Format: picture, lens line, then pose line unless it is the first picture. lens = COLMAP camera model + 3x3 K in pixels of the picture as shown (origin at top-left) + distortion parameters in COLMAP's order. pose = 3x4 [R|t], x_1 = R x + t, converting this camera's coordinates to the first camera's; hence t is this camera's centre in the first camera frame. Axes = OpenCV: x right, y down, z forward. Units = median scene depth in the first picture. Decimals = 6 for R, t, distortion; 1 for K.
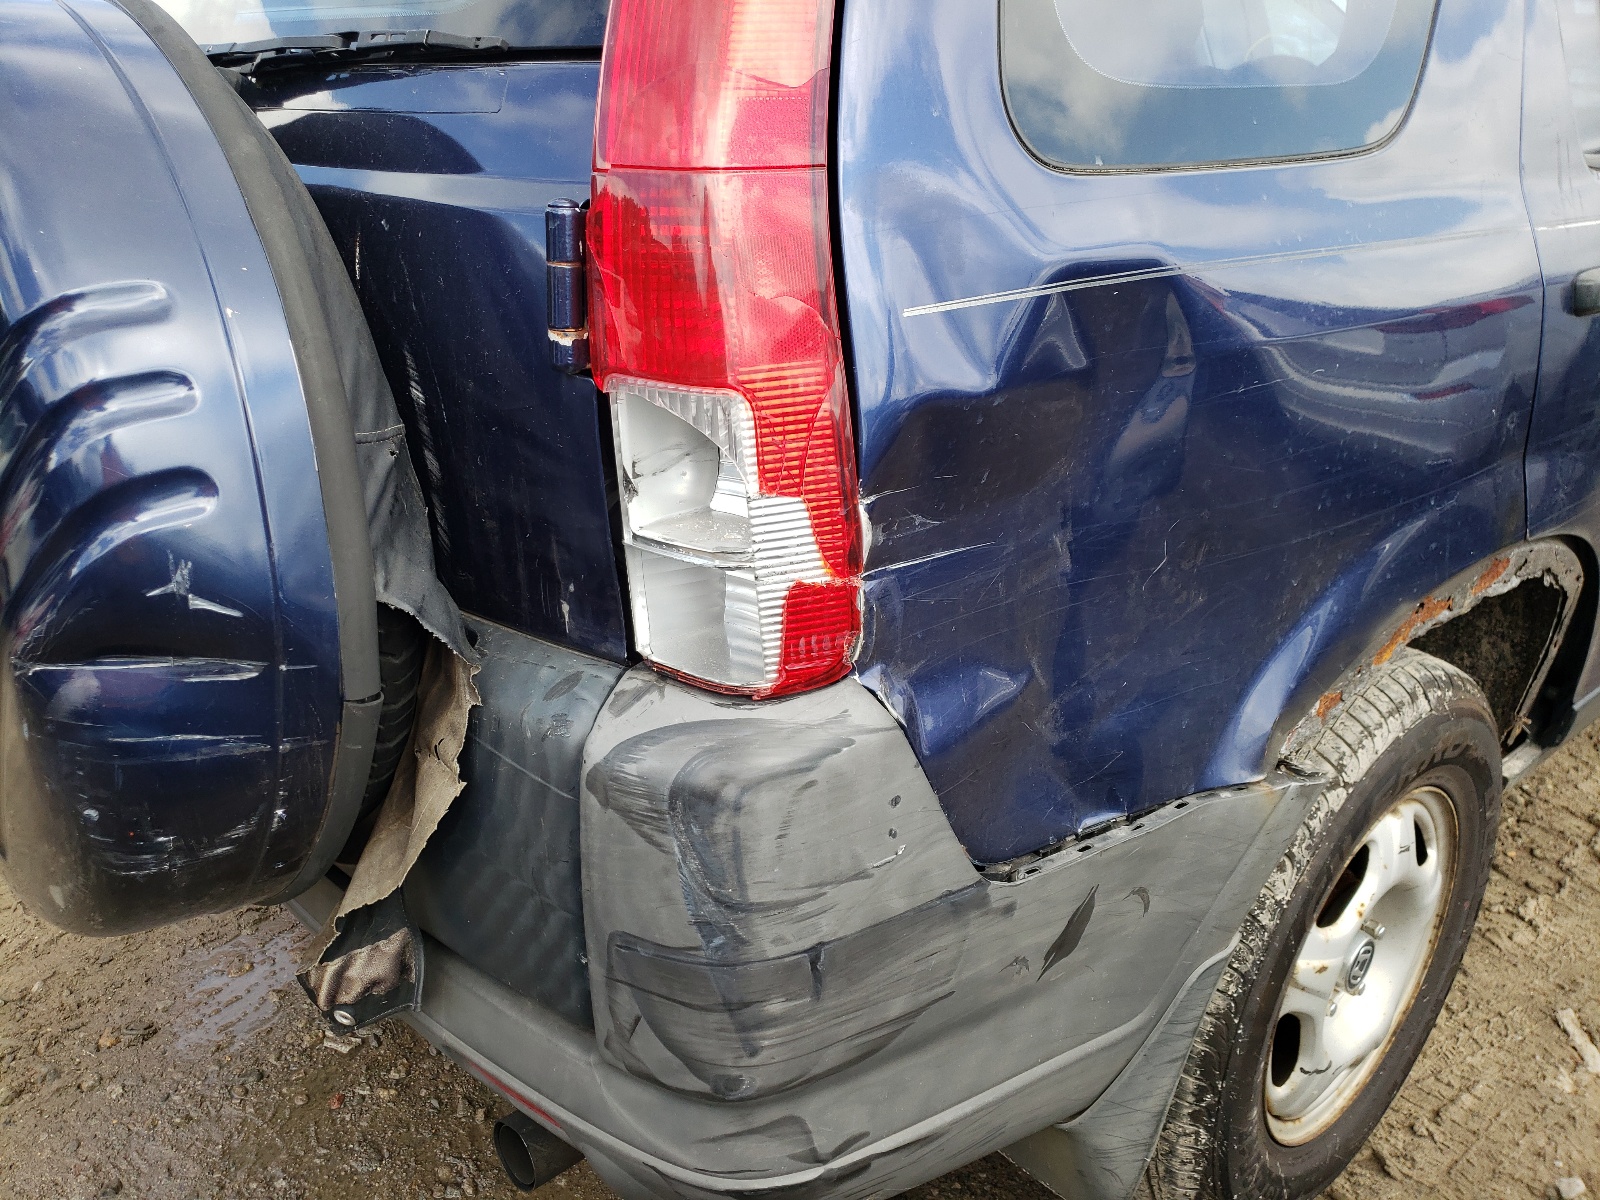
lens RADIAL K [[1156.9, 0, 800.0], [0, 1156.9, 600.0], [0, 0, 1]] dist [-0.008567, 0.008257]
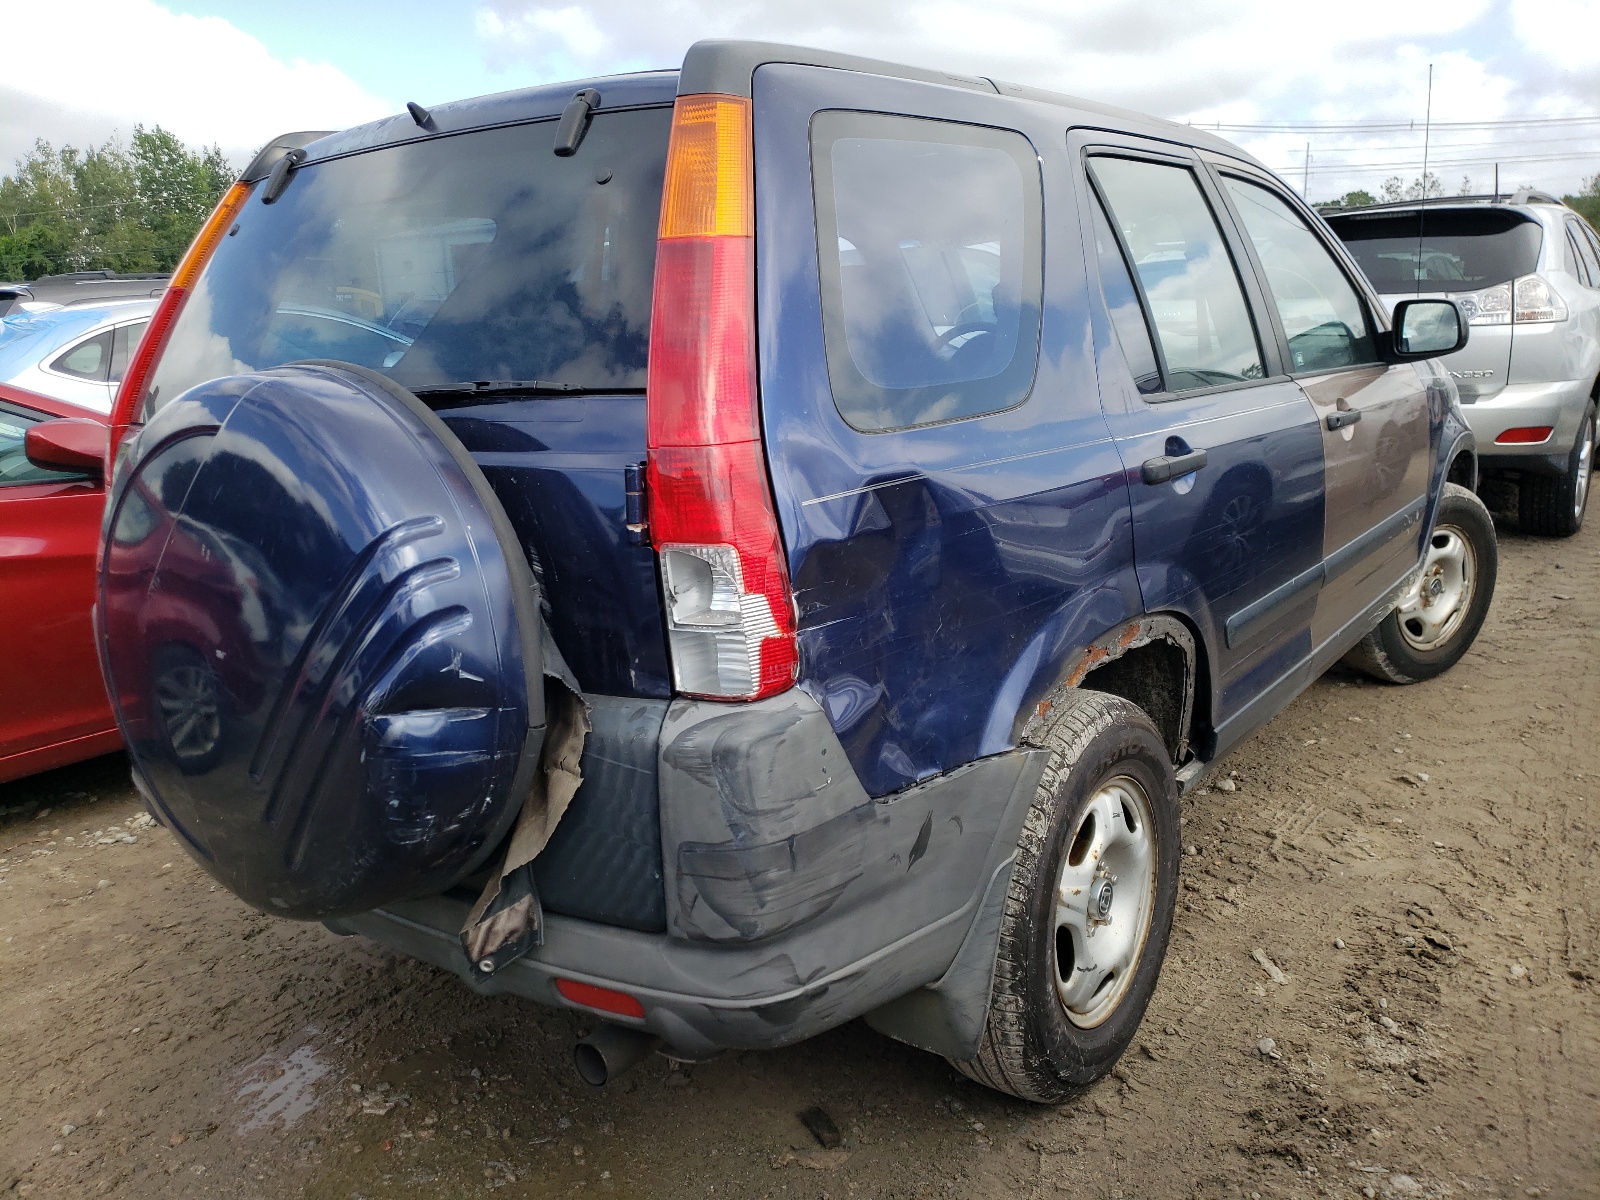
lens RADIAL K [[1540.3, 0, 800.0], [0, 1540.3, 600.0], [0, 0, 1]] dist [-0.087678, -0.005440]
pose [[0.973899, -0.084139, 0.210814, -0.433412], [0.126194, 0.972698, -0.194764, 0.387727], [-0.188671, 0.216284, 0.957927, -1.363074]]
